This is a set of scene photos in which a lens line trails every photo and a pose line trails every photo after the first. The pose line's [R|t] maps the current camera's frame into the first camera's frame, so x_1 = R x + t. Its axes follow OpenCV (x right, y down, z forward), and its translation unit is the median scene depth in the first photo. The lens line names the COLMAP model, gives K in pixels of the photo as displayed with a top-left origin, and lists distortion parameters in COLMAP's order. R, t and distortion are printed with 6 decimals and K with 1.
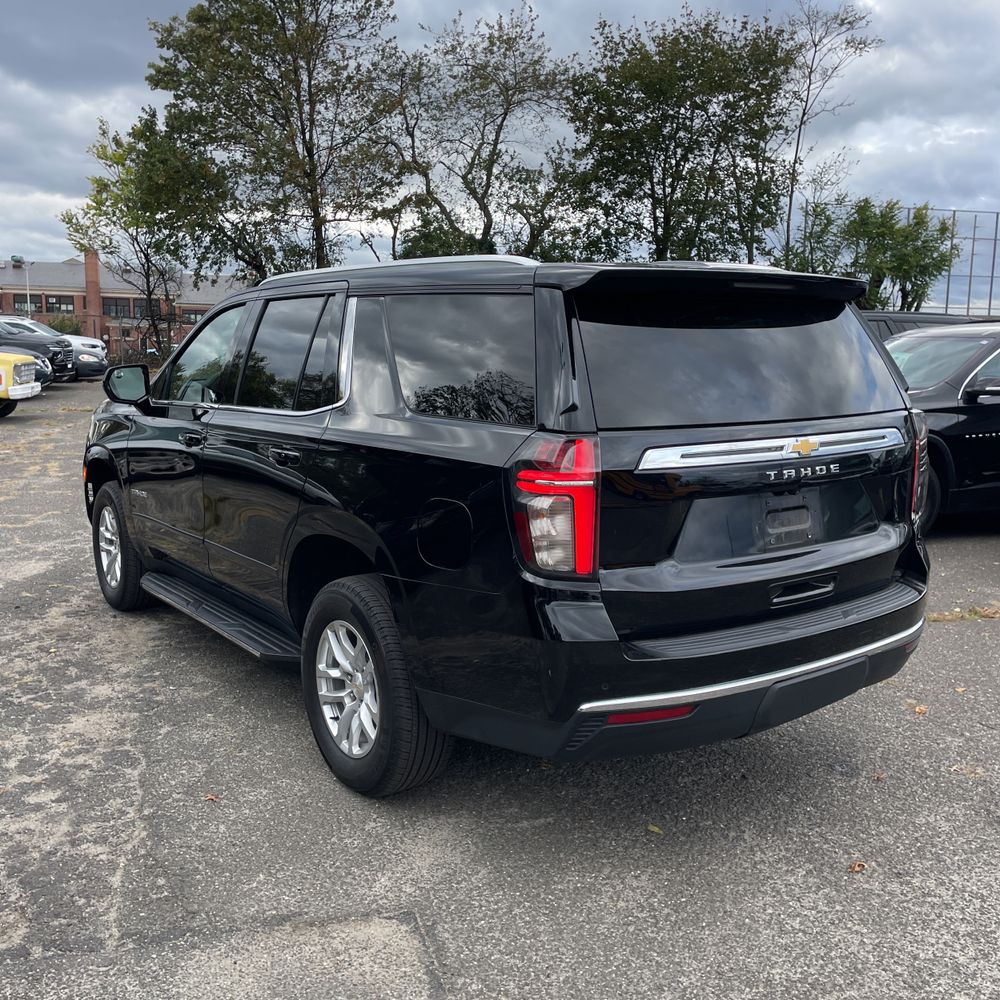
lens RADIAL K [[1010.2, 0, 500.0], [0, 1010.2, 500.0], [0, 0, 1]] dist [0.112330, -0.144652]
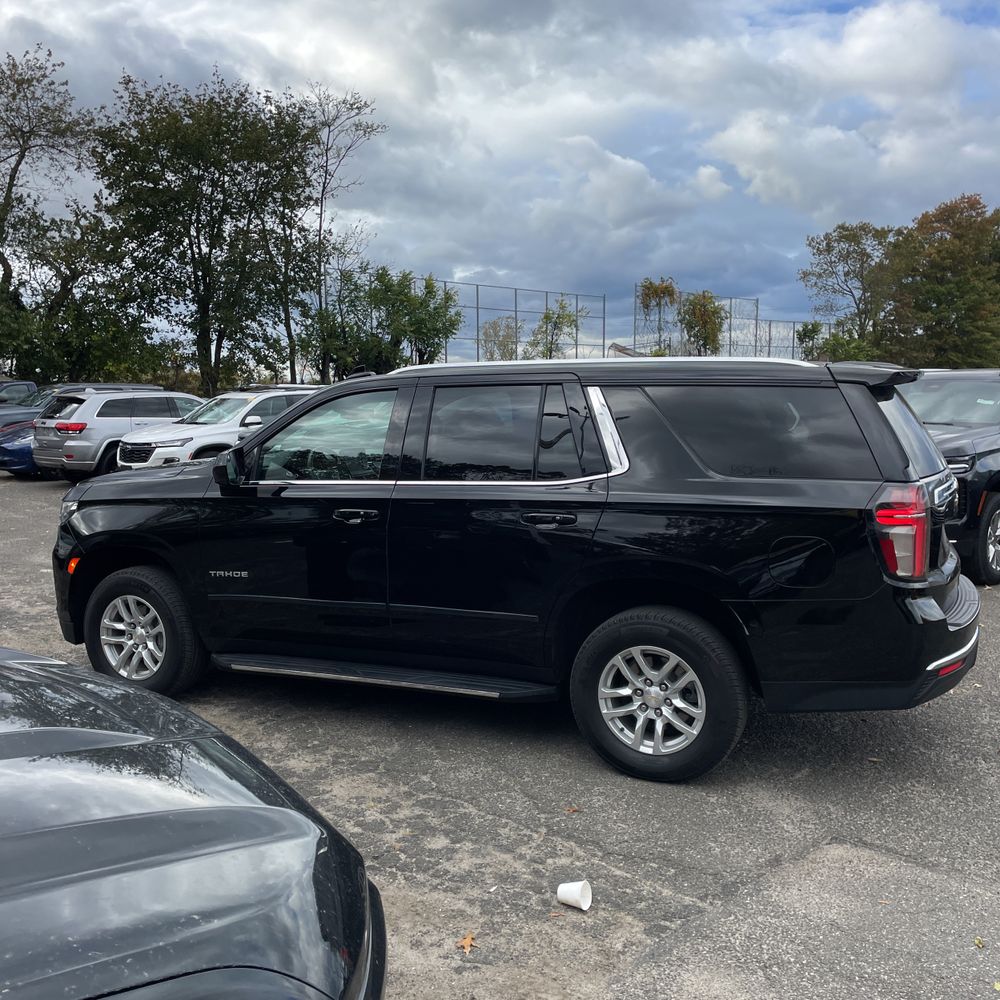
lens RADIAL K [[1007.3, 0, 491.5], [0, 1007.3, 503.8], [0, 0, 1]] dist [0.127340, -0.214262]
pose [[0.871938, -0.071312, 0.484396, -0.696883], [0.093344, 0.995402, -0.021483, -0.034795], [-0.480637, 0.063947, 0.874585, -0.005235]]
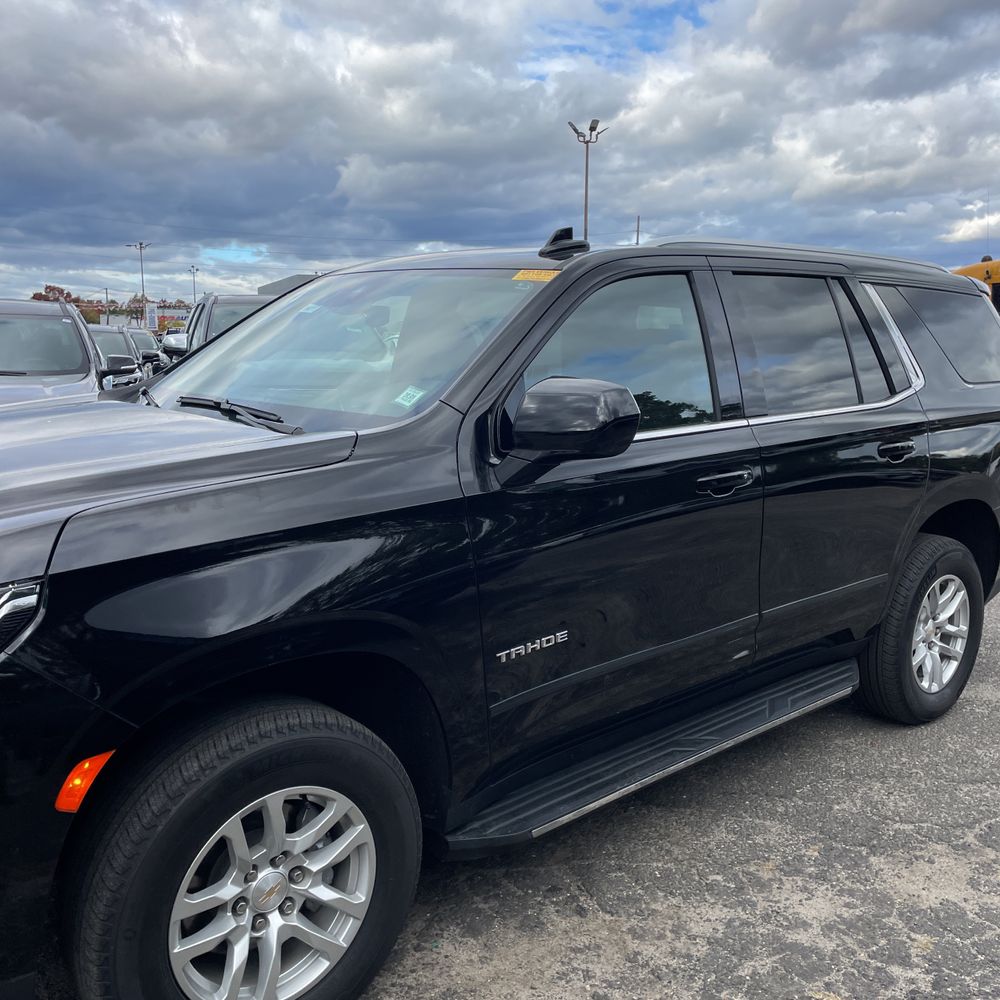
lens RADIAL K [[1000.3, 0, 492.4], [0, 1000.3, 497.5], [0, 0, 1]] dist [0.096212, -0.123826]
pose [[-0.098579, -0.171005, 0.980326, -0.918015], [0.142902, 0.972482, 0.184006, -0.188588], [-0.984815, 0.158230, -0.071430, 1.196286]]
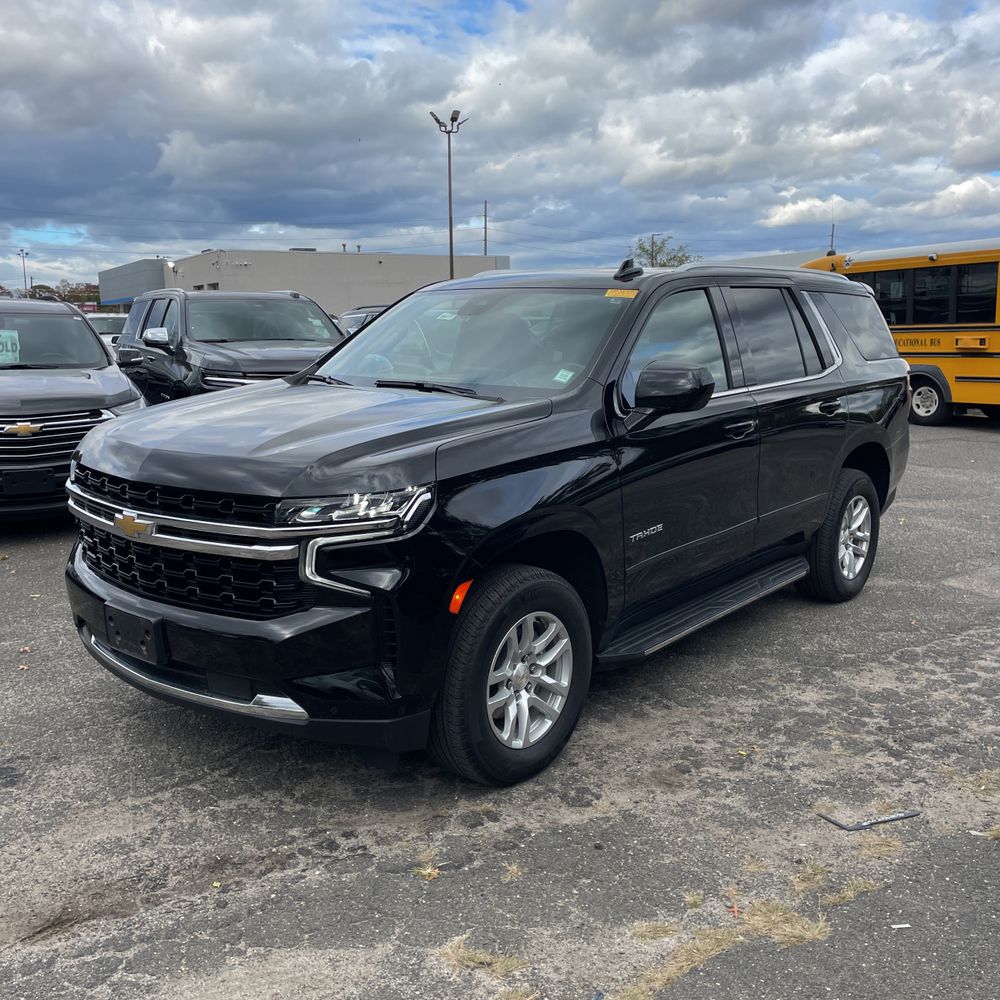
lens RADIAL K [[1000.3, 0, 492.4], [0, 1000.3, 497.5], [0, 0, 1]] dist [0.096212, -0.123826]
pose [[-0.246758, -0.180300, 0.952157, -1.179834], [0.149337, 0.963728, 0.221193, -0.245543], [-0.957501, 0.196773, -0.210882, 1.448518]]
